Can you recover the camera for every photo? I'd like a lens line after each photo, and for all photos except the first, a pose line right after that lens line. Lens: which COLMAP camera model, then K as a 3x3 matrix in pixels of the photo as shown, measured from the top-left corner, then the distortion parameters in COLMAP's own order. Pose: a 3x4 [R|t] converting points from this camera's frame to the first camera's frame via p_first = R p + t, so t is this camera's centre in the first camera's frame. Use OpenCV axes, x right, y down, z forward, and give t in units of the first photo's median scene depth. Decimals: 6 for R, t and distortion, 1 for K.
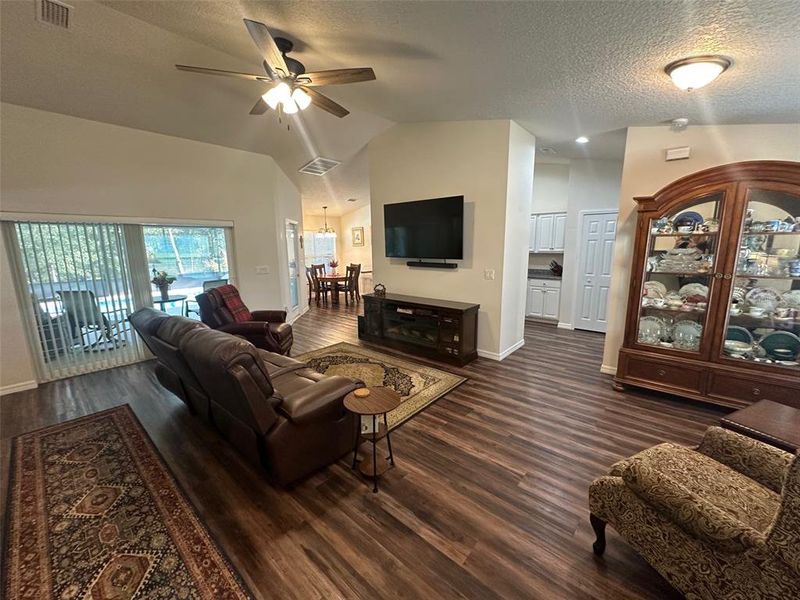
lens RADIAL K [[320.6, 0, 400.0], [0, 320.6, 300.0], [0, 0, 1]] dist [-0.001367, 0.000000]
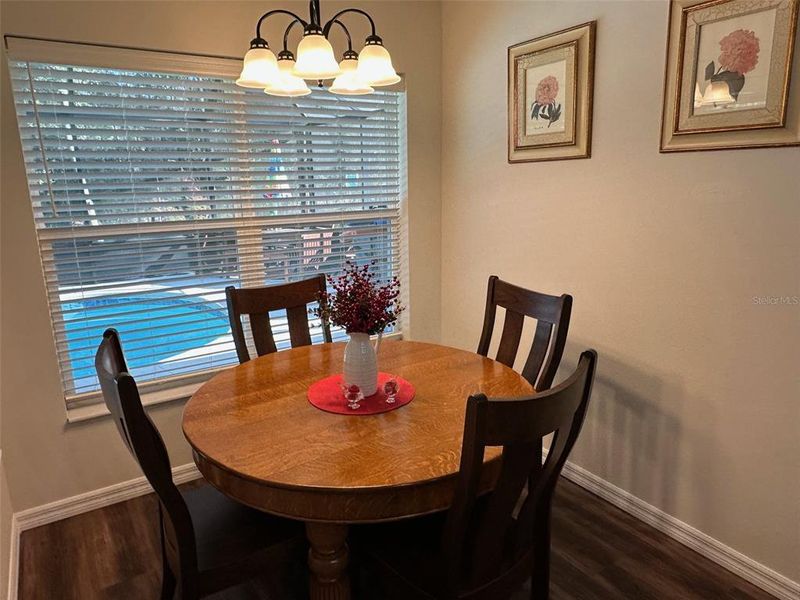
lens RADIAL K [[508.9, 0, 402.9], [0, 508.9, 300.4], [0, 0, 1]] dist [-0.007599, 0.002836]
pose [[0.963251, 0.053354, -0.263252, -0.304785], [-0.037959, 0.997277, 0.063226, -0.268422], [0.265908, -0.050910, 0.962653, 1.751588]]
